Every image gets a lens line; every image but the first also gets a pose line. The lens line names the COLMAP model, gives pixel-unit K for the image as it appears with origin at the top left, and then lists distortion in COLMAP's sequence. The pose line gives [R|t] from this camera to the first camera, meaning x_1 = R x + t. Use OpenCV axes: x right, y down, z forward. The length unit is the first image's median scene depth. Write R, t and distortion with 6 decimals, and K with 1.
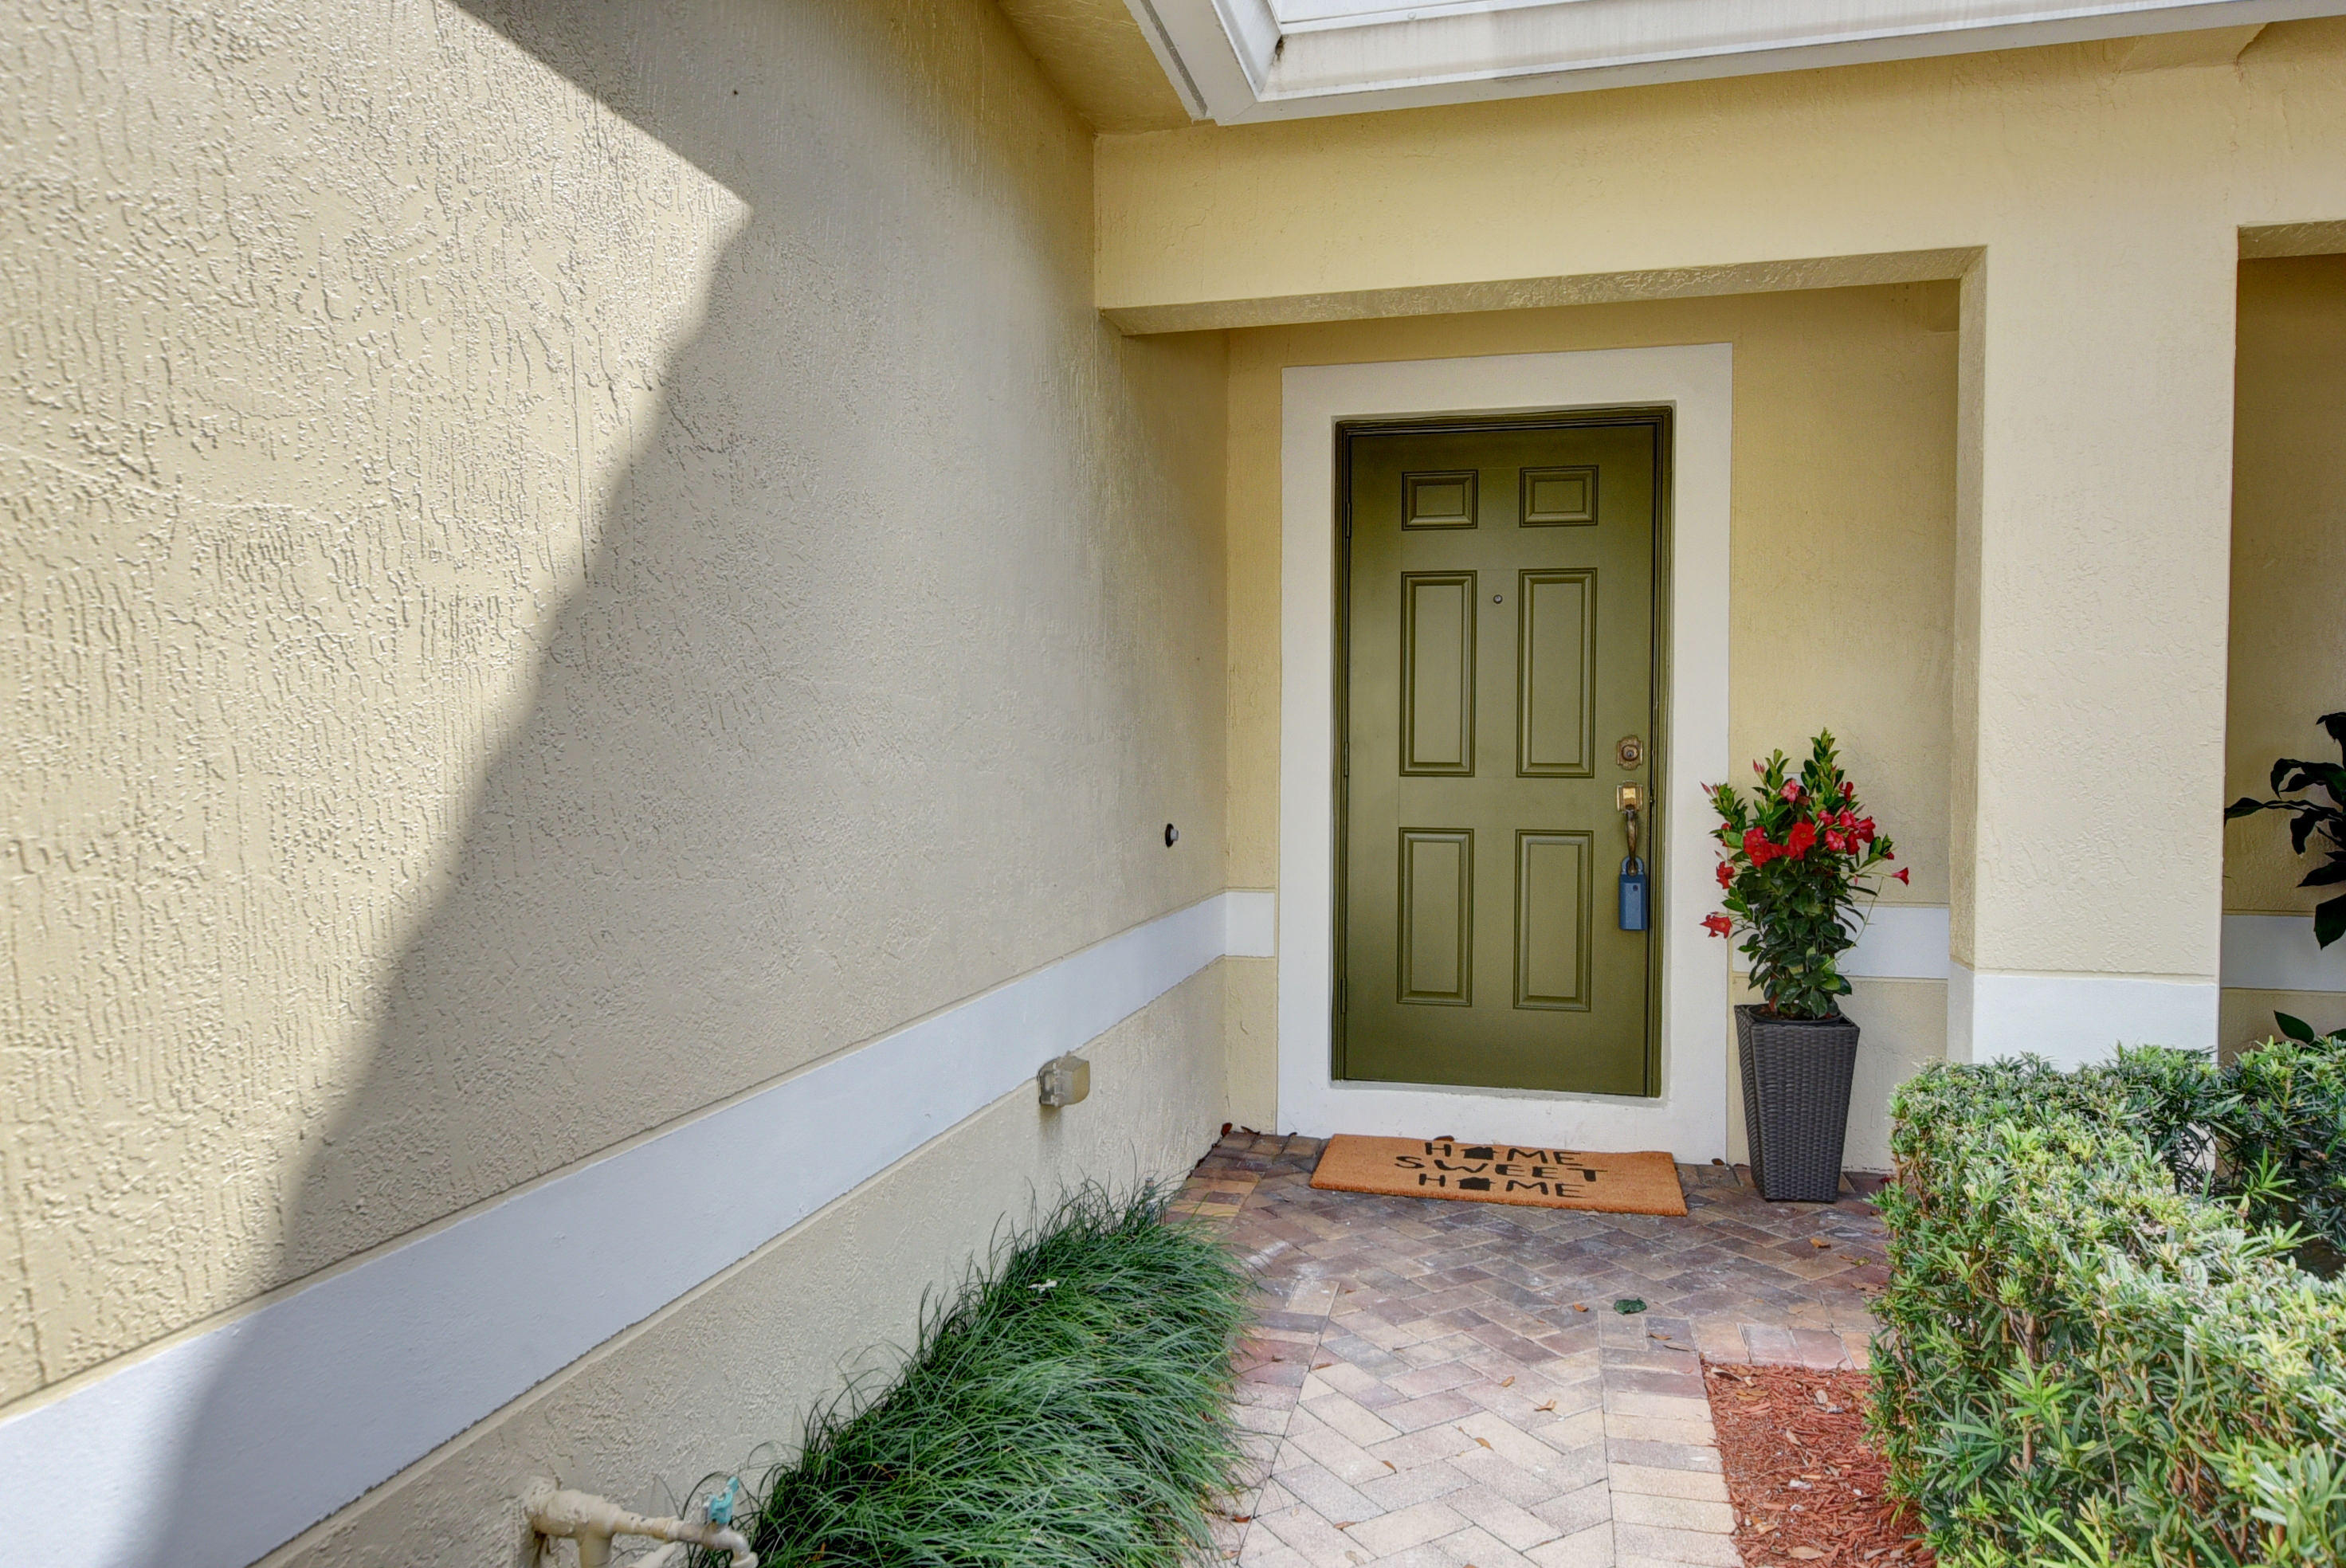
lens RADIAL K [[1508.7, 0, 1173.0], [0, 1508.7, 784.0], [0, 0, 1]] dist [-0.001256, -0.000878]
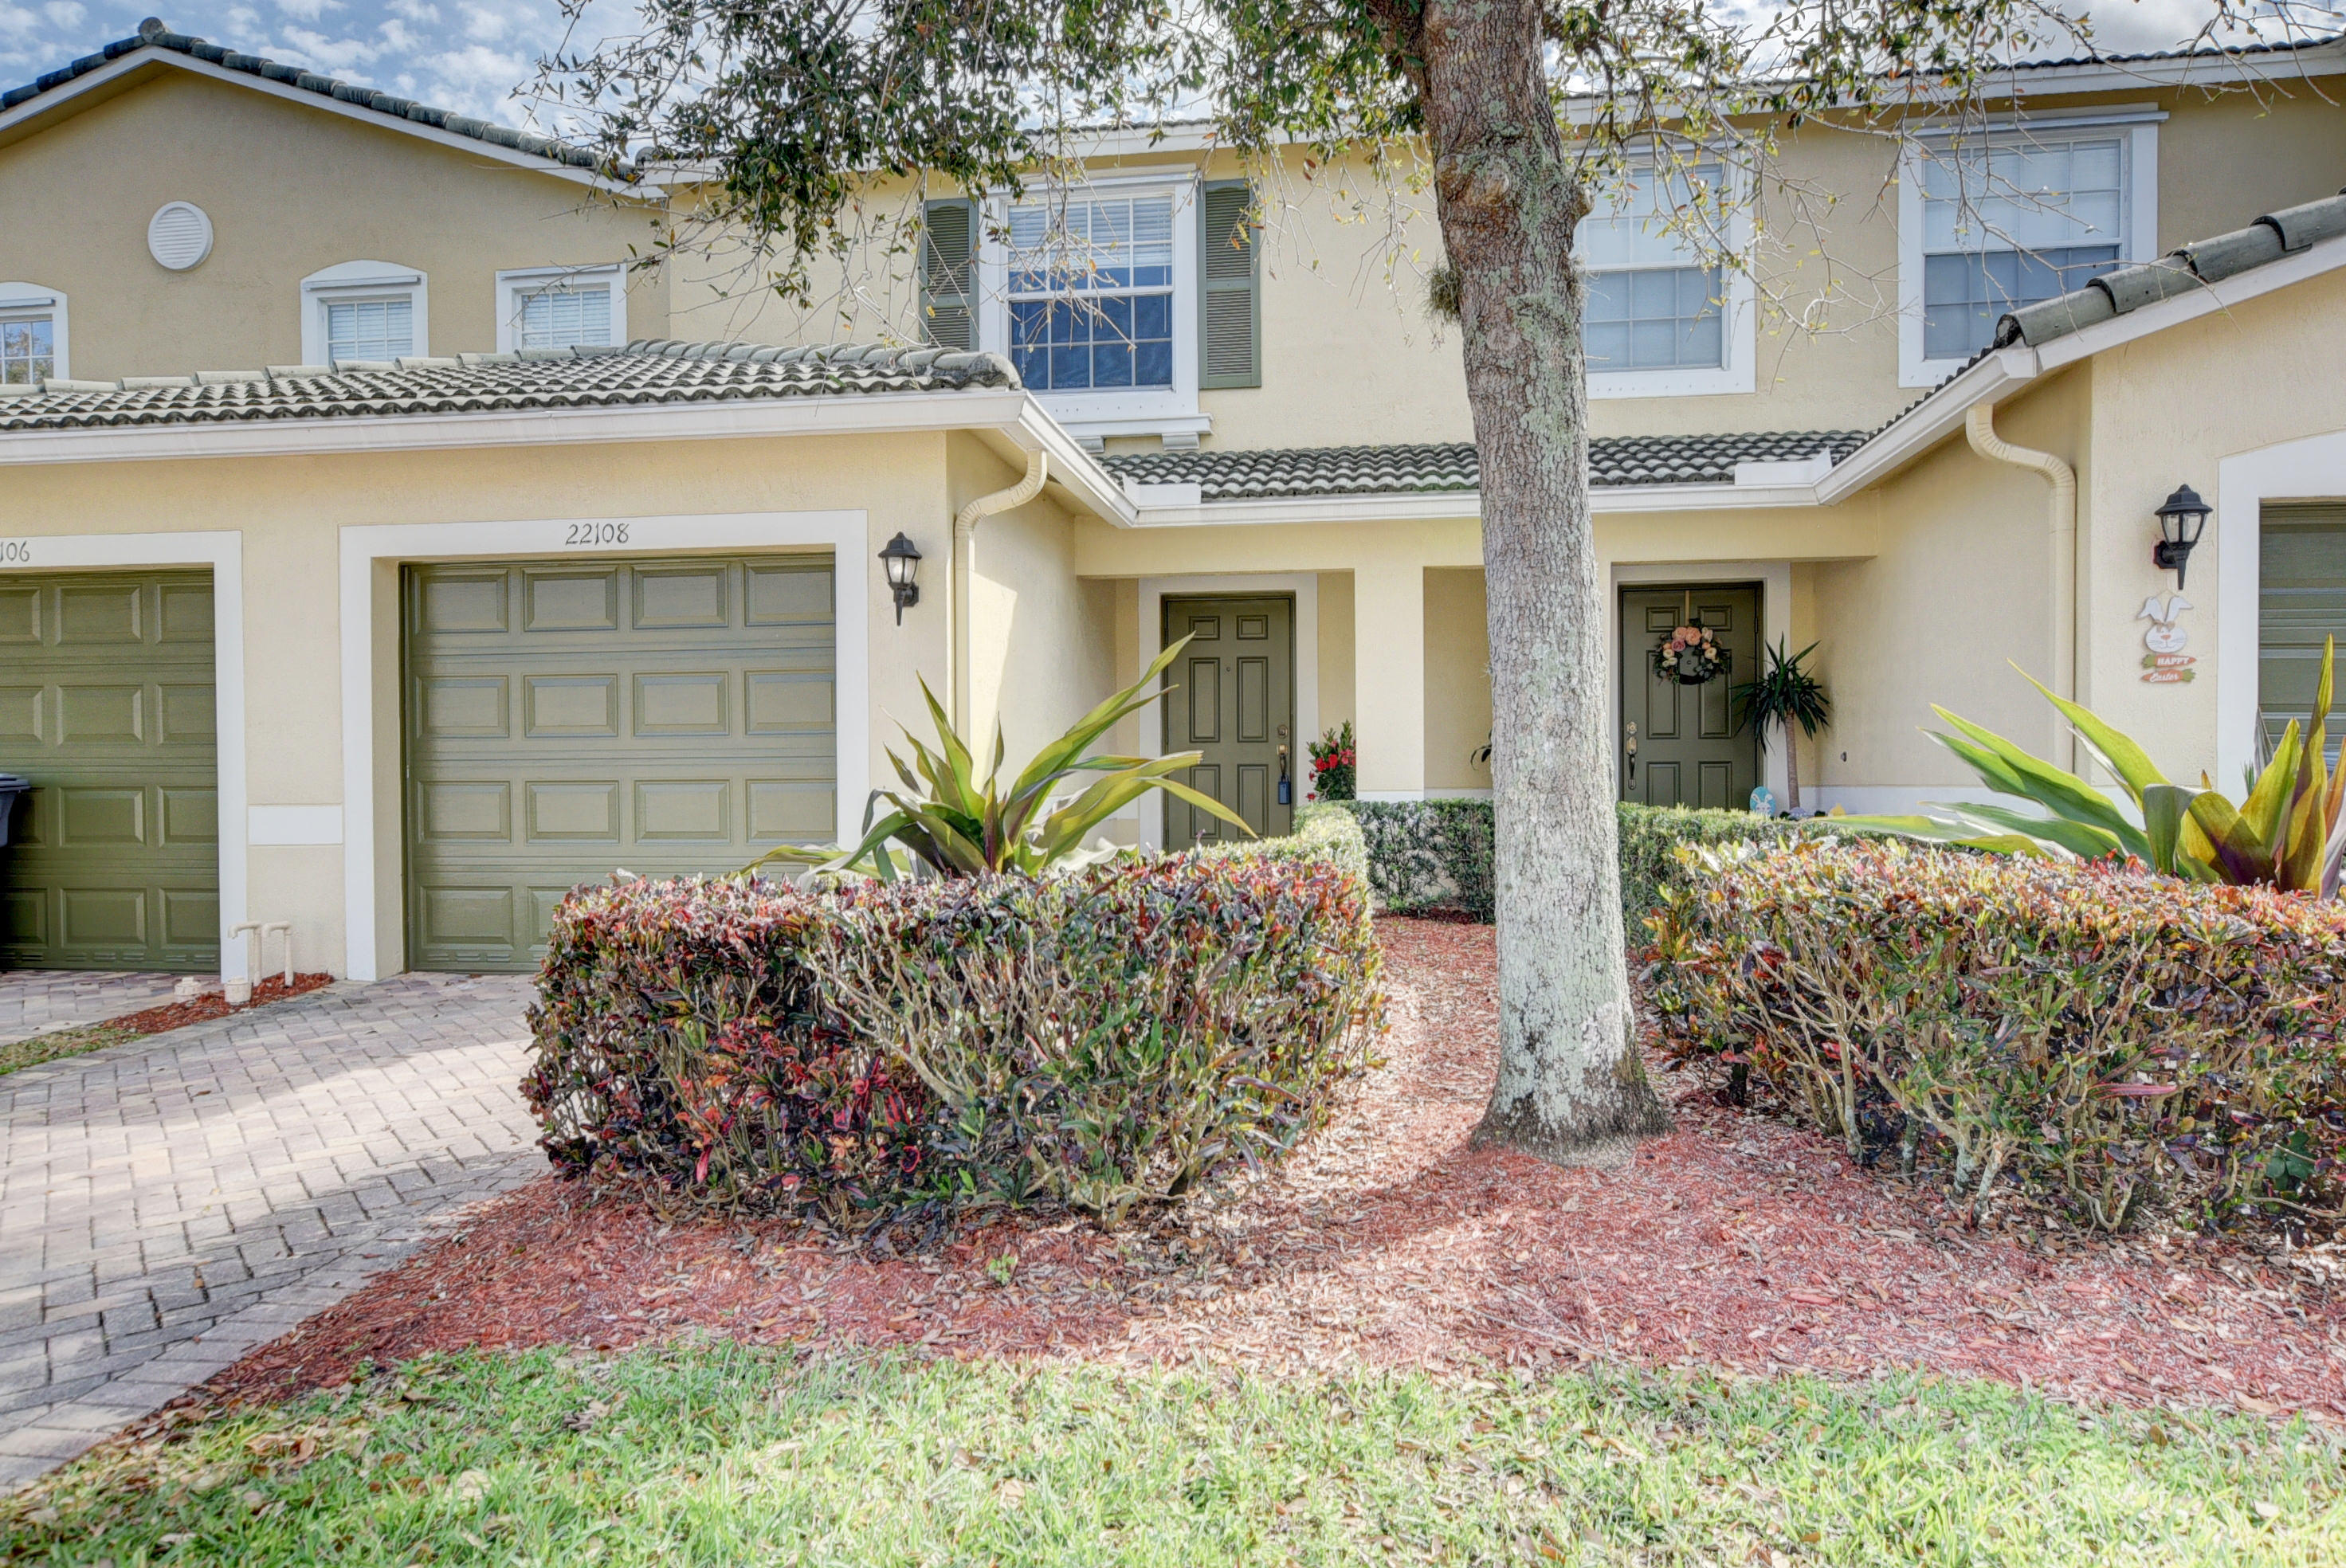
lens RADIAL K [[1500.5, 0, 1173.0], [0, 1500.5, 784.0], [0, 0, 1]] dist [0.004276, 0.001865]
pose [[0.994281, -0.013504, 0.105937, -0.143997], [0.015244, 0.999762, -0.015638, 0.107983], [-0.105700, 0.017164, 0.994250, -1.520433]]
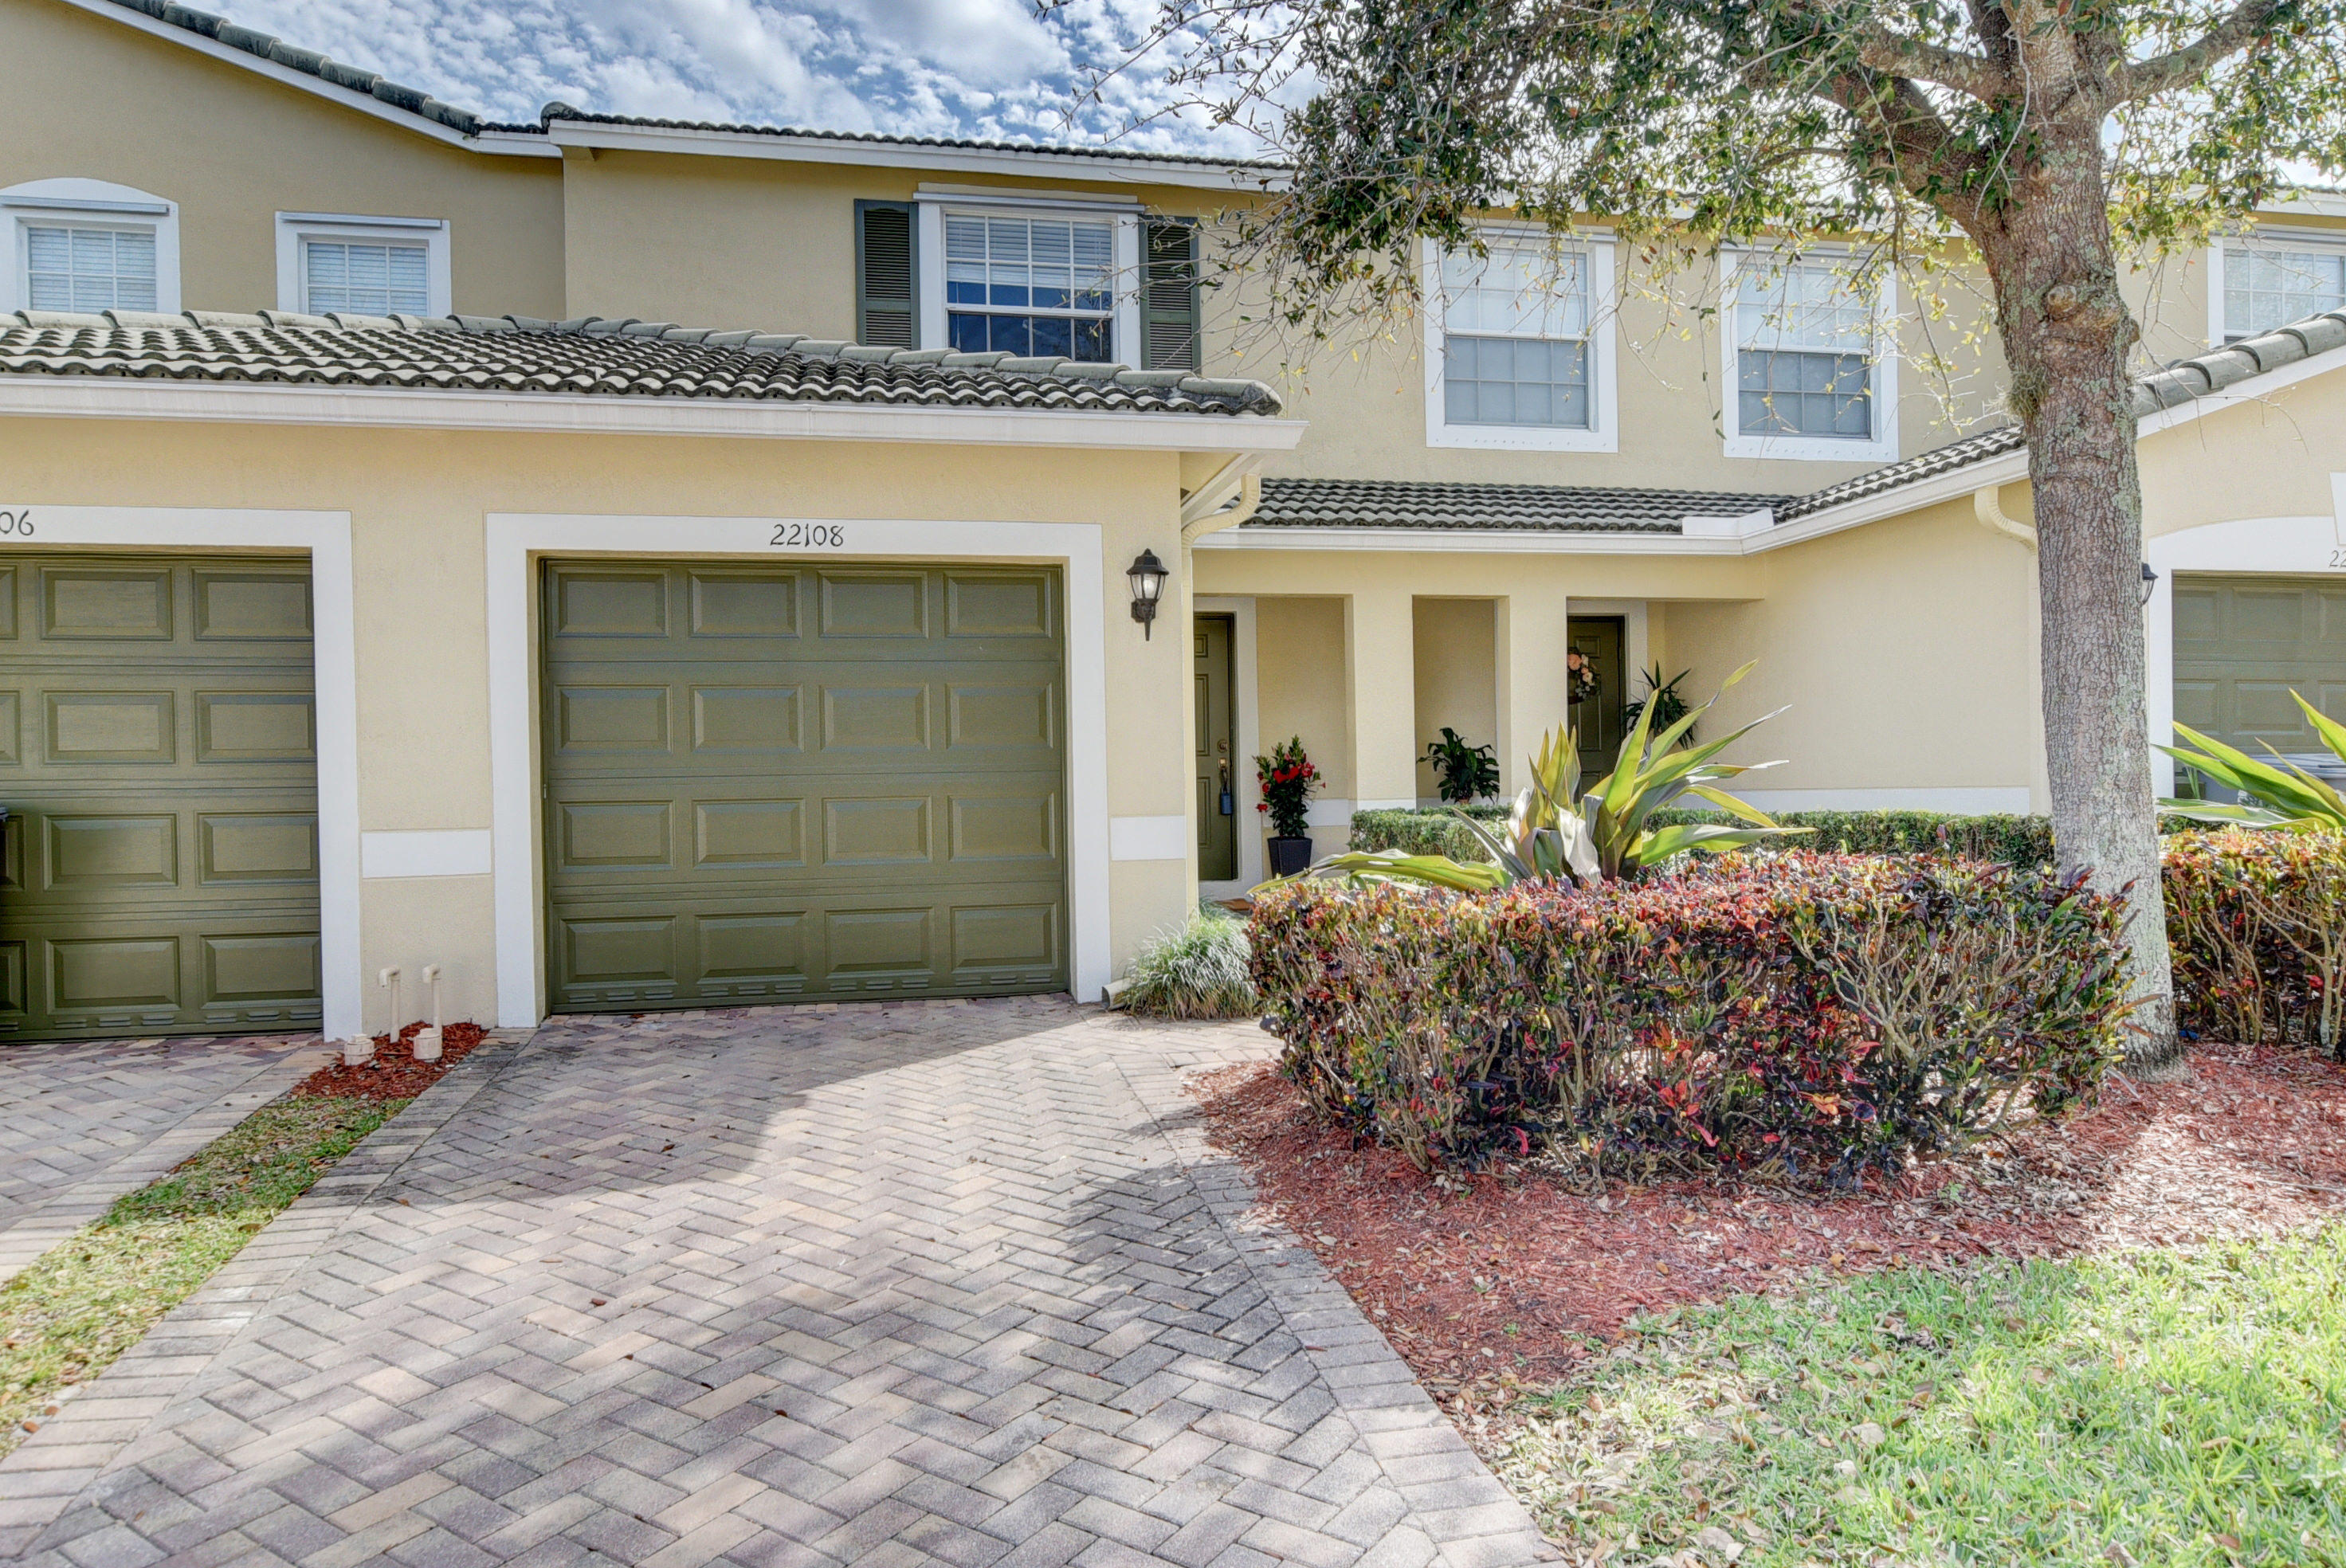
lens RADIAL K [[1508.7, 0, 1173.0], [0, 1508.7, 784.0], [0, 0, 1]] dist [-0.001256, -0.000878]
pose [[0.899217, -0.022028, 0.436948, -0.967504], [0.033115, 0.999294, -0.017771, 0.093746], [-0.436248, 0.030449, 0.899311, -1.371611]]
